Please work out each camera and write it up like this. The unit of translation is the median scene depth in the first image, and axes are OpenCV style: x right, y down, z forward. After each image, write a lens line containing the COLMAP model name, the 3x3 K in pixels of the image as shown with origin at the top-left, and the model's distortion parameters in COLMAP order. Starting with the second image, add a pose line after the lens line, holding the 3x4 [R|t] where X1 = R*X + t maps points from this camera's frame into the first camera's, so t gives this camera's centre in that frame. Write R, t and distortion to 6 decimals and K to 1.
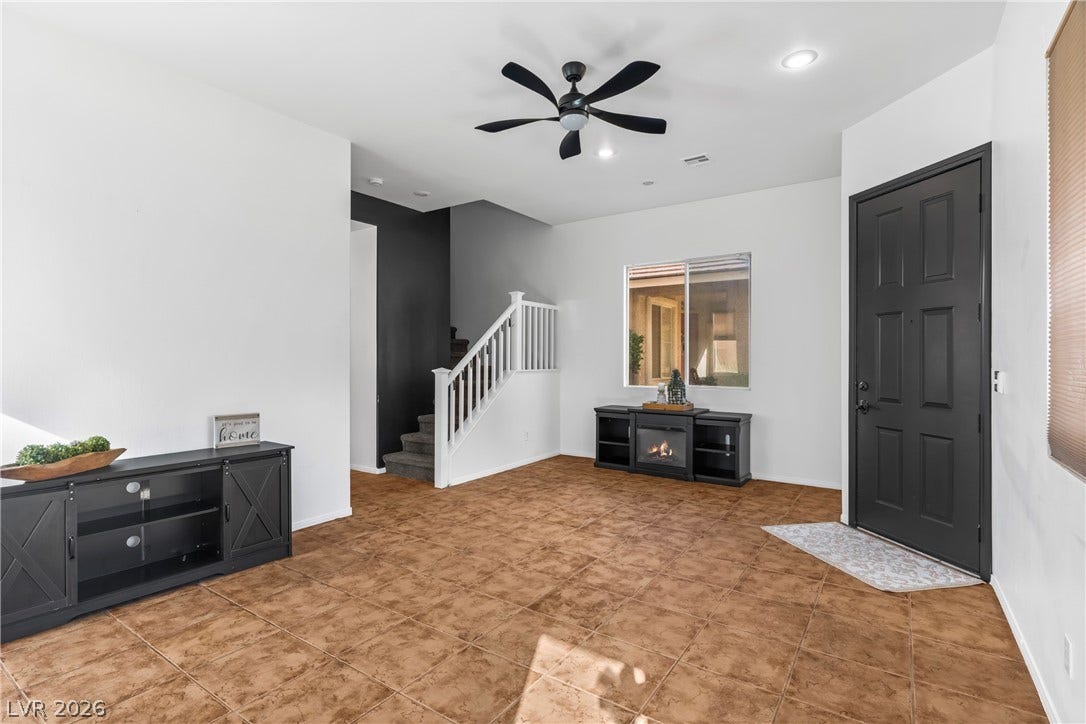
lens RADIAL K [[500.2, 0, 535.9], [0, 500.2, 367.7], [0, 0, 1]] dist [0.001970, 0.000341]
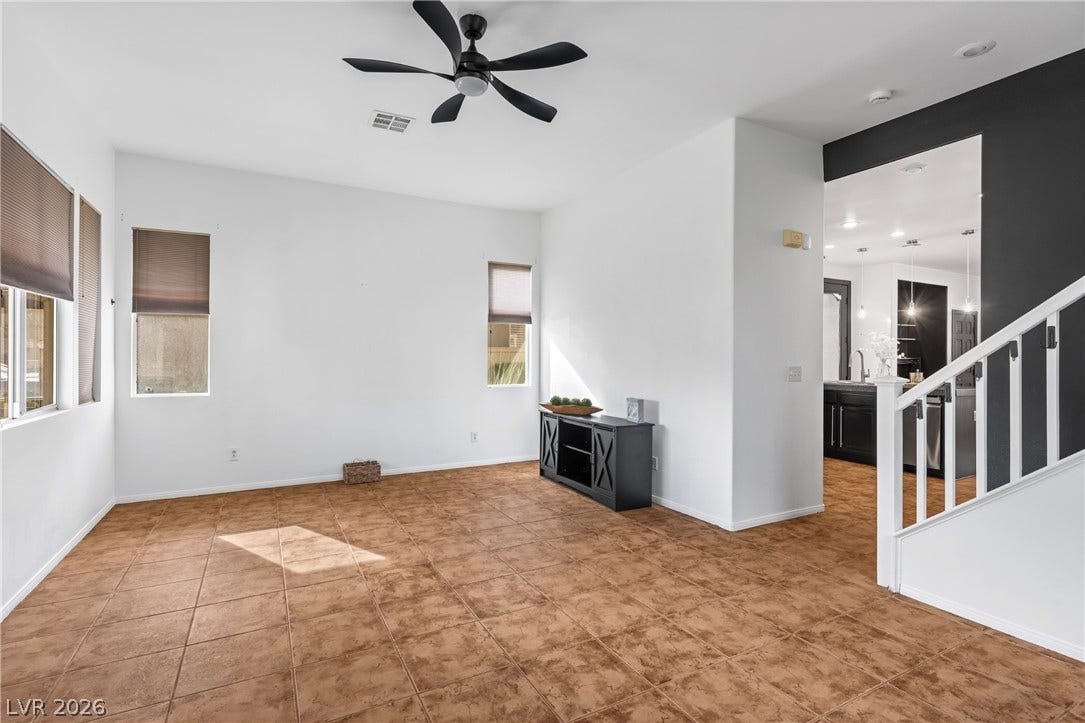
lens RADIAL K [[499.7, 0, 532.2], [0, 499.7, 350.7], [0, 0, 1]] dist [0.001970, 0.000341]
pose [[-0.423028, -0.011799, -0.906040, 0.696213], [-0.019968, 0.999794, -0.003698, -0.019357], [0.905897, 0.016527, -0.423176, 1.238958]]
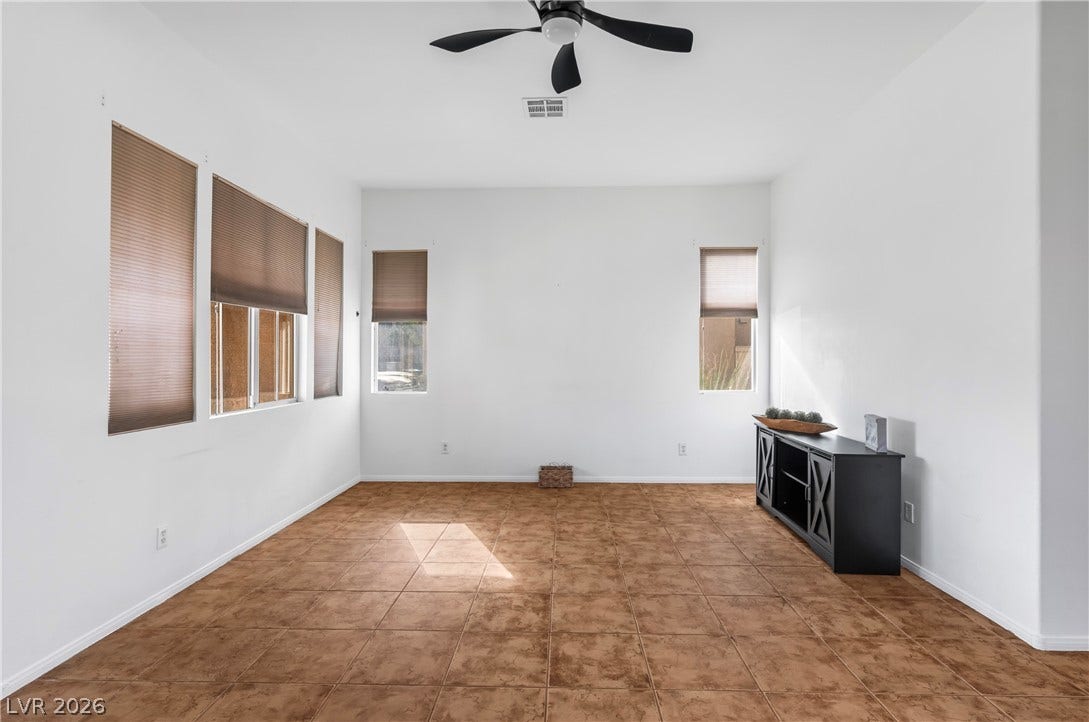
lens RADIAL K [[501.6, 0, 554.4], [0, 501.6, 351.2], [0, 0, 1]] dist [0.001970, 0.000341]
pose [[-0.812530, -0.006304, -0.582885, 0.424631], [-0.009118, 0.999957, 0.001896, -0.020706], [0.582848, 0.006855, -0.812553, 1.335823]]
